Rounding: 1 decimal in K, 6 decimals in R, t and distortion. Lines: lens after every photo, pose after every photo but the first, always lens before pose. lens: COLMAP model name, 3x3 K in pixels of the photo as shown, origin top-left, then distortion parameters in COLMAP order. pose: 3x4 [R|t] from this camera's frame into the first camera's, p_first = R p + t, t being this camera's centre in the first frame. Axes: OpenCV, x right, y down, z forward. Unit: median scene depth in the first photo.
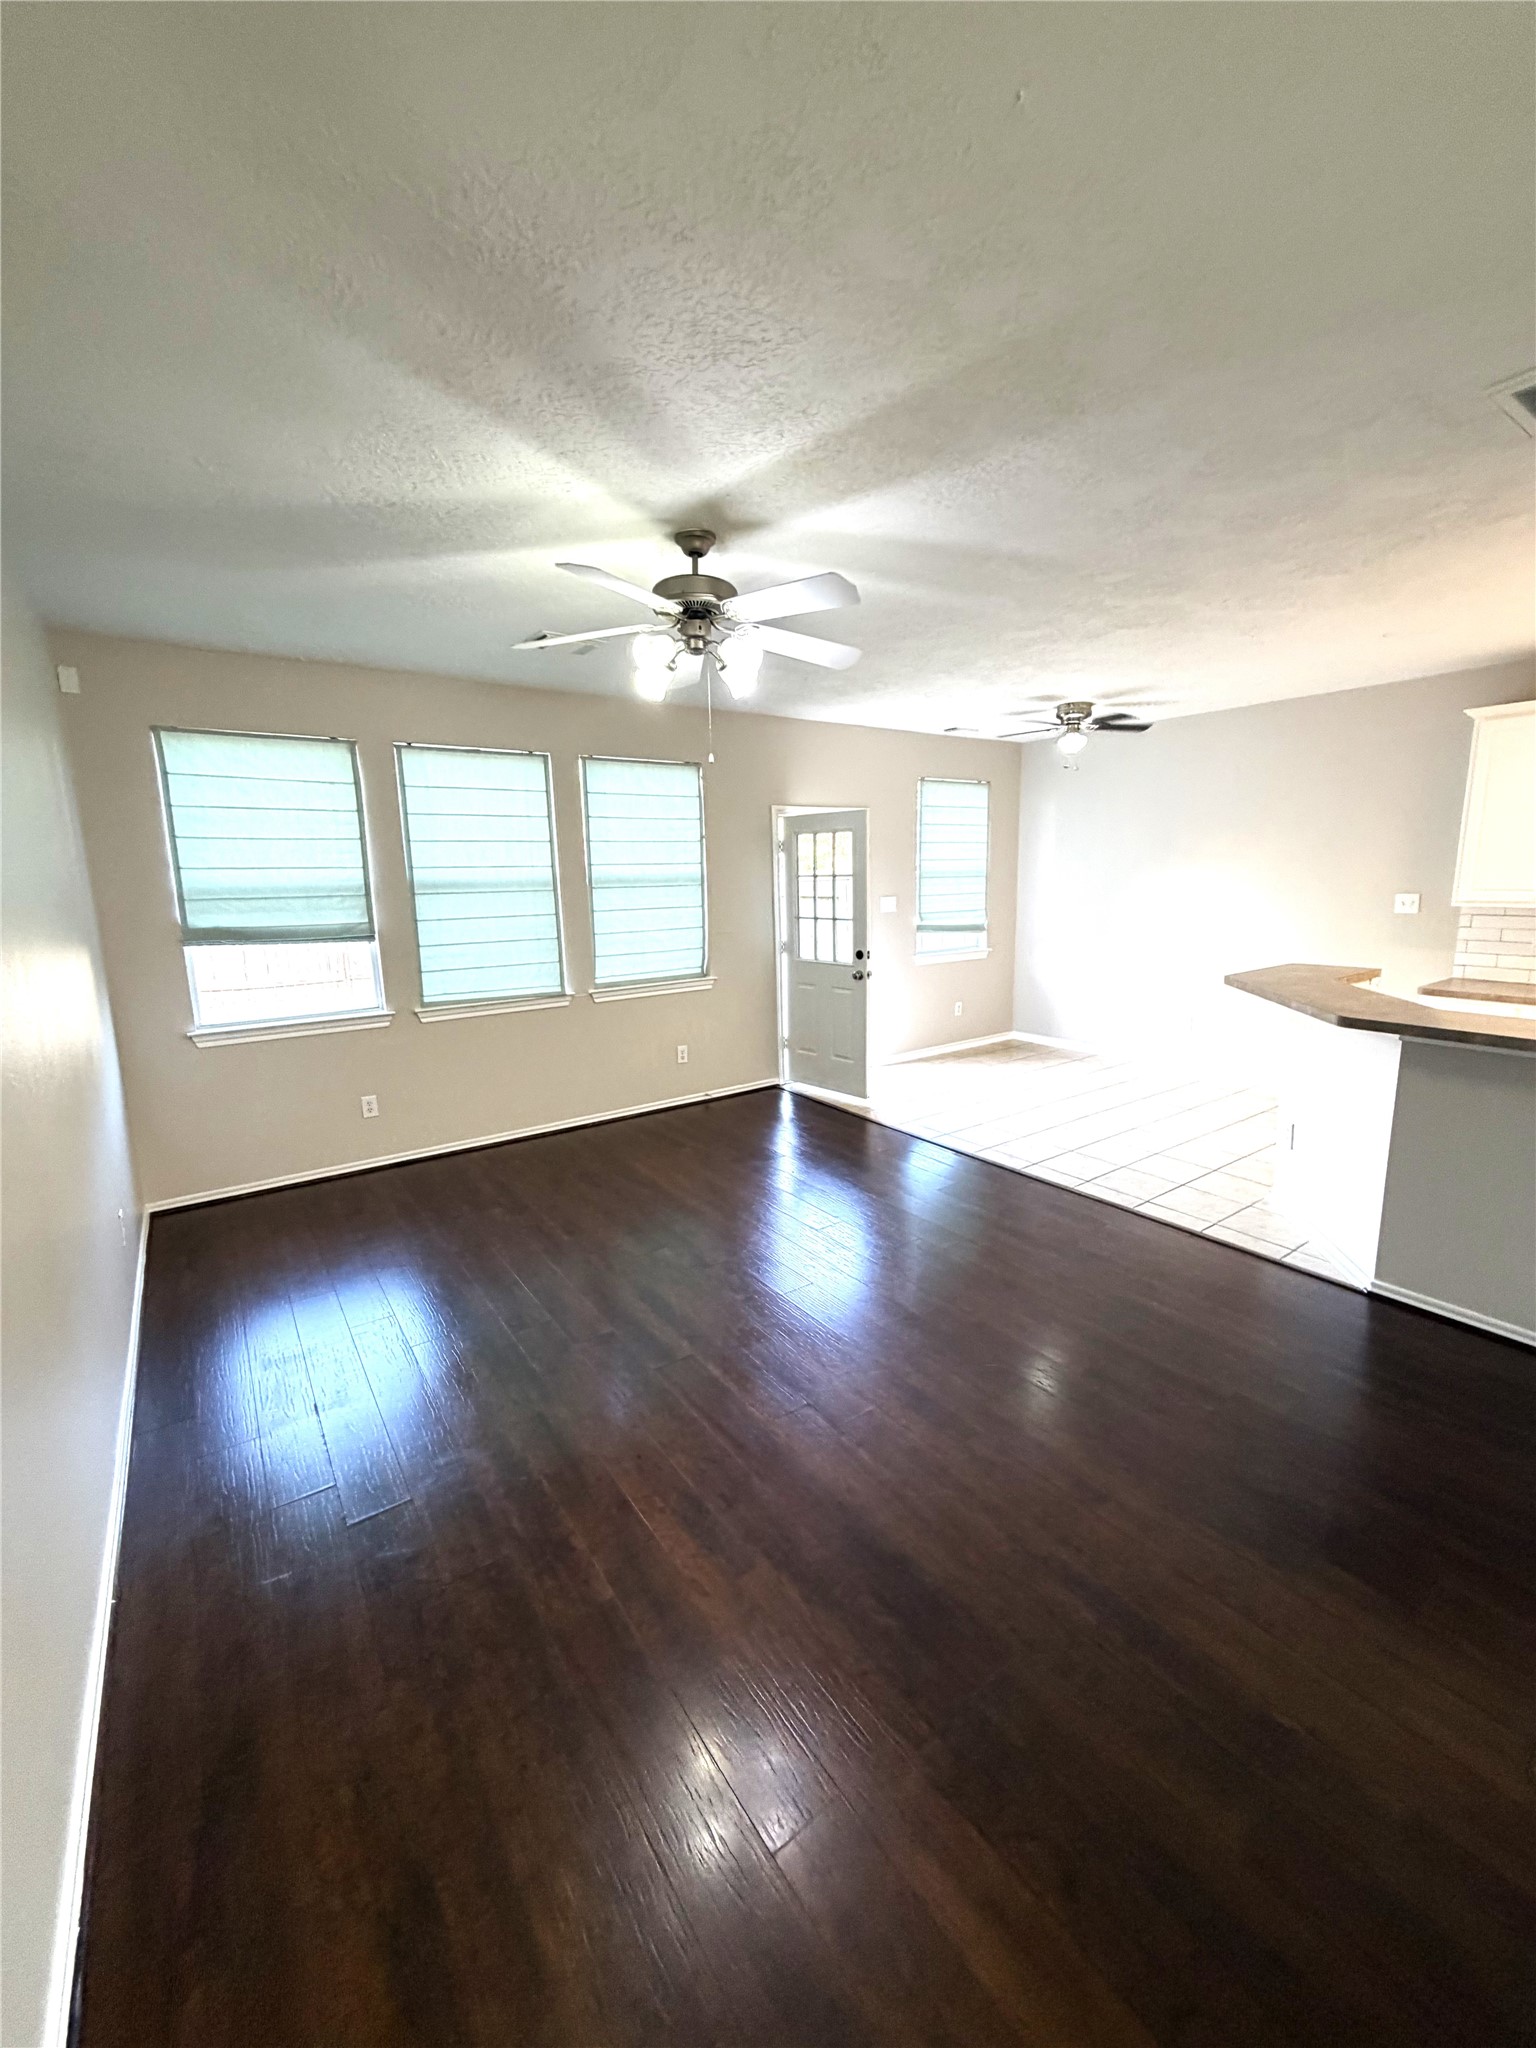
lens RADIAL K [[812.5, 0, 765.2], [0, 812.5, 1018.0], [0, 0, 1]] dist [-0.000888, 0.000256]
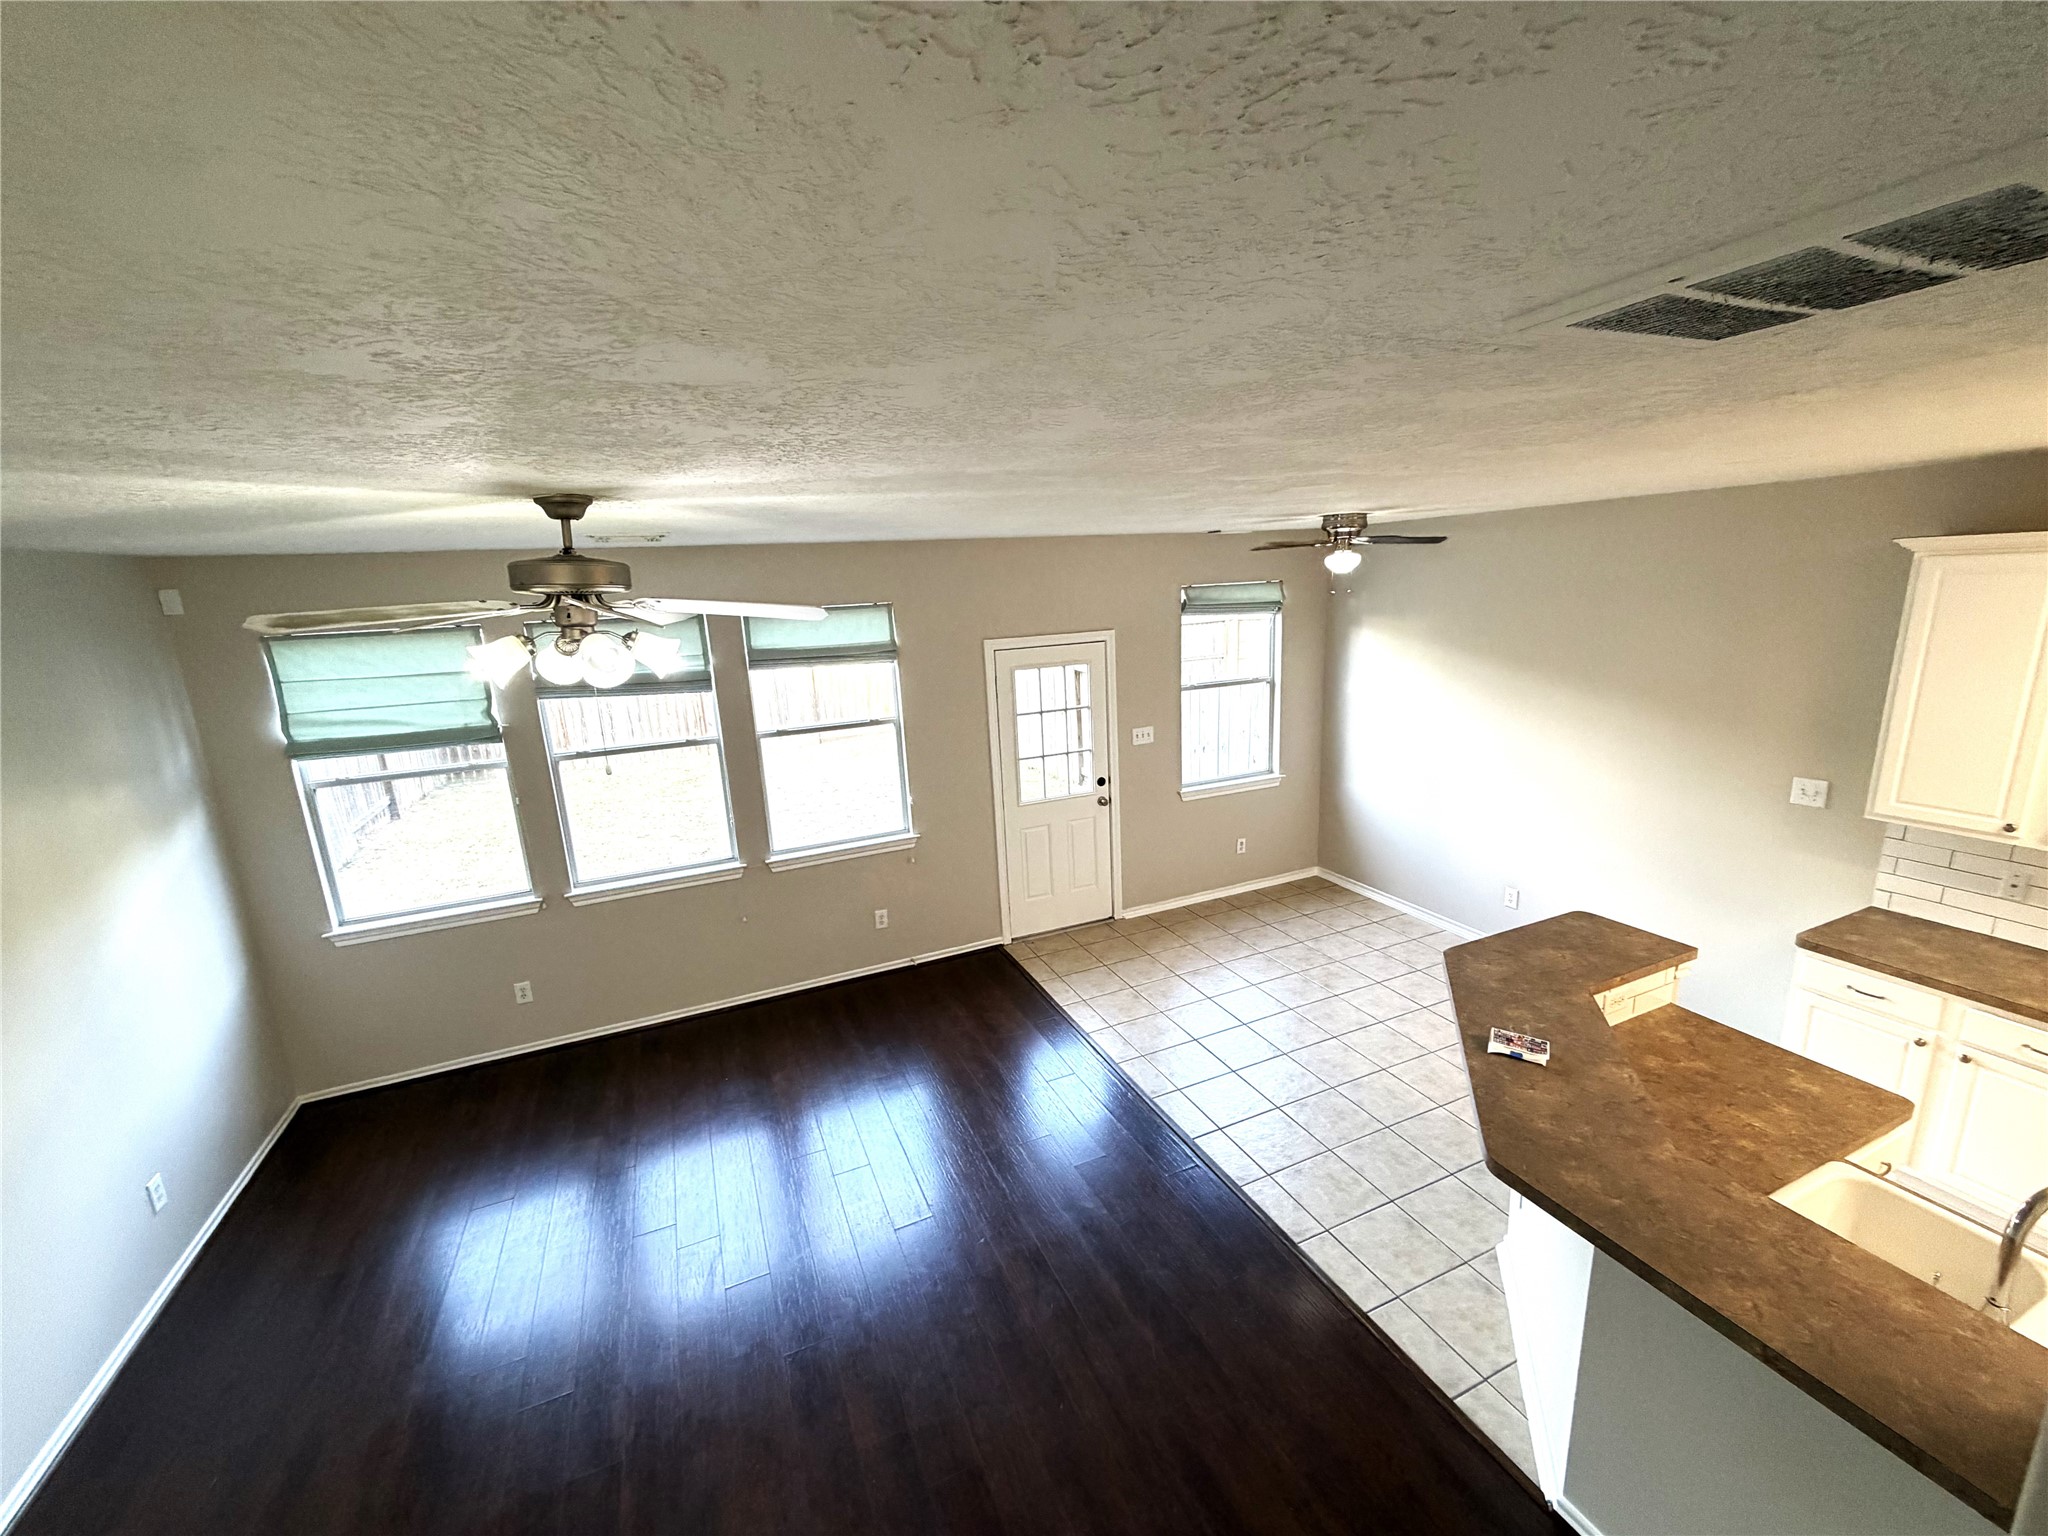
lens RADIAL K [[812.5, 0, 1021.7], [0, 812.5, 766.2], [0, 0, 1]] dist [-0.000888, 0.000256]
pose [[0.978720, 0.020626, -0.204160, 0.347390], [-0.010091, 0.998570, 0.052508, -0.261647], [0.204951, -0.049331, 0.977528, 0.217486]]
